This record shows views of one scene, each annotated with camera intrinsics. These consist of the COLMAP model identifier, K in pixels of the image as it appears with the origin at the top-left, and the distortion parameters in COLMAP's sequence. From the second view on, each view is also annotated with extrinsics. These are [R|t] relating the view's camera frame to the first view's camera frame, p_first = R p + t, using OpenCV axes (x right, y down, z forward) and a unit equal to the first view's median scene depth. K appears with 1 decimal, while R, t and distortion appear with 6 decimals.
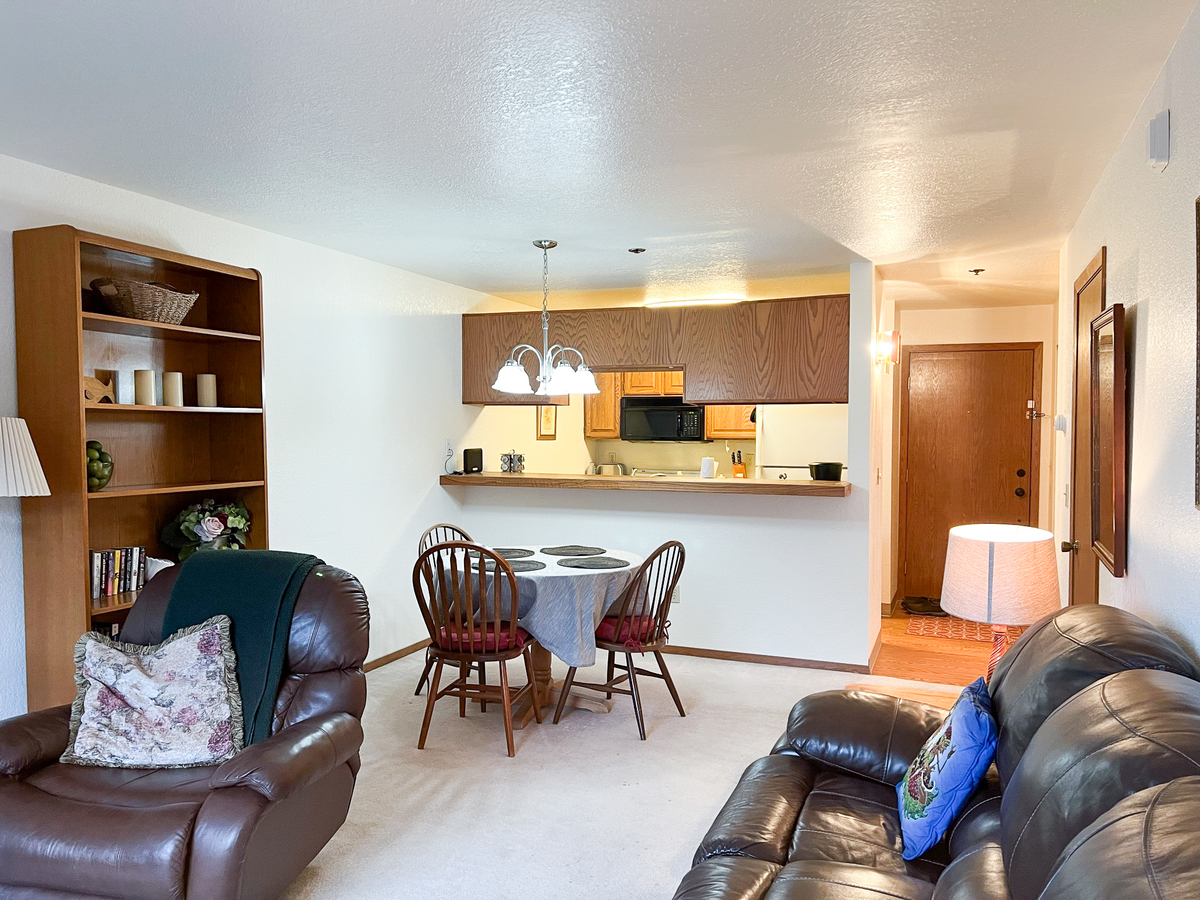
lens RADIAL K [[880.0, 0, 600.8], [0, 880.0, 460.2], [0, 0, 1]] dist [0.040275, -0.057159]
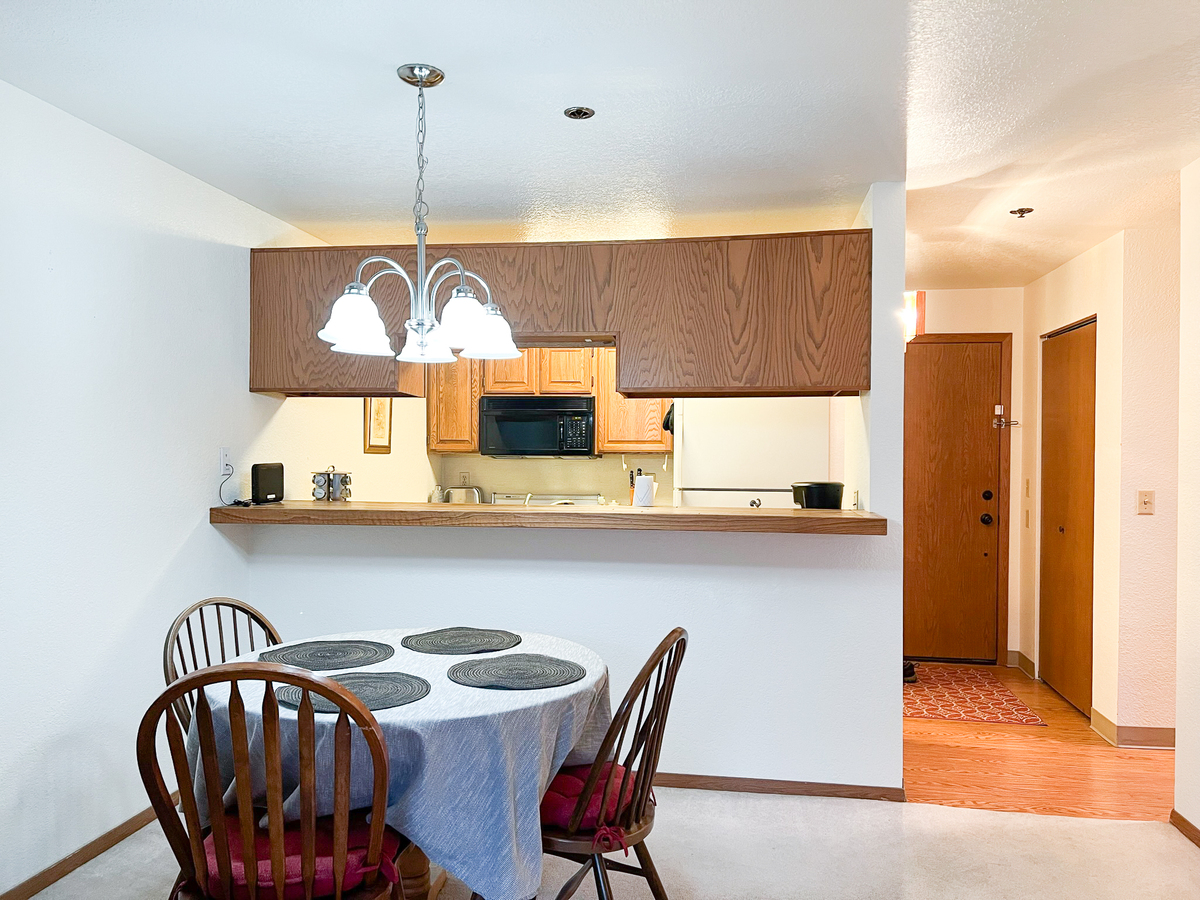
lens RADIAL K [[880.0, 0, 600.8], [0, 880.0, 460.2], [0, 0, 1]] dist [0.040275, -0.057159]
pose [[0.973442, 0.000298, 0.228935, -0.064161], [0.006209, 0.999597, -0.027705, 0.003403], [-0.228851, 0.028390, 0.973047, 0.367142]]
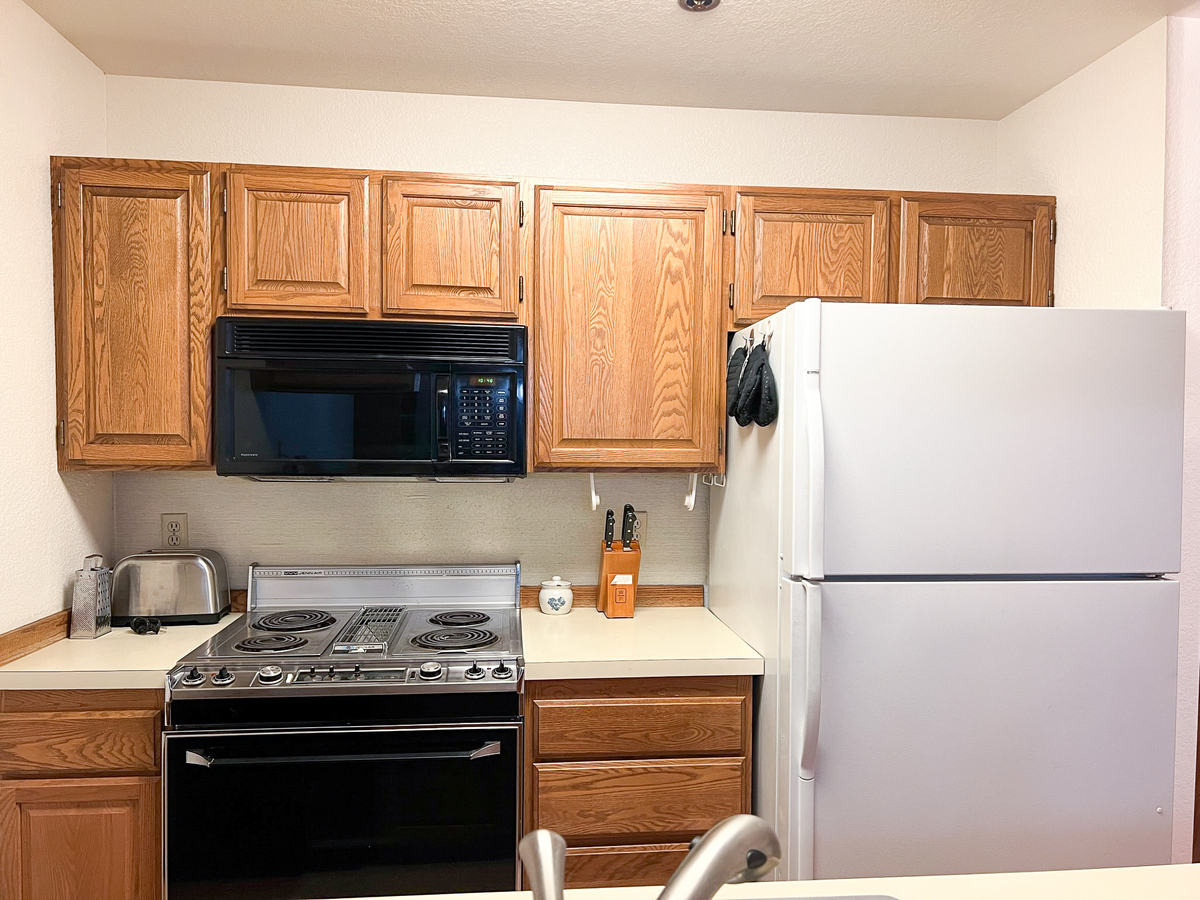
lens RADIAL K [[880.0, 0, 600.8], [0, 880.0, 460.2], [0, 0, 1]] dist [0.040275, -0.057159]
pose [[0.879270, -0.007499, 0.476264, -0.003490], [0.011188, 0.999925, -0.004910, -0.033576], [-0.476192, 0.009645, 0.879288, 0.962599]]
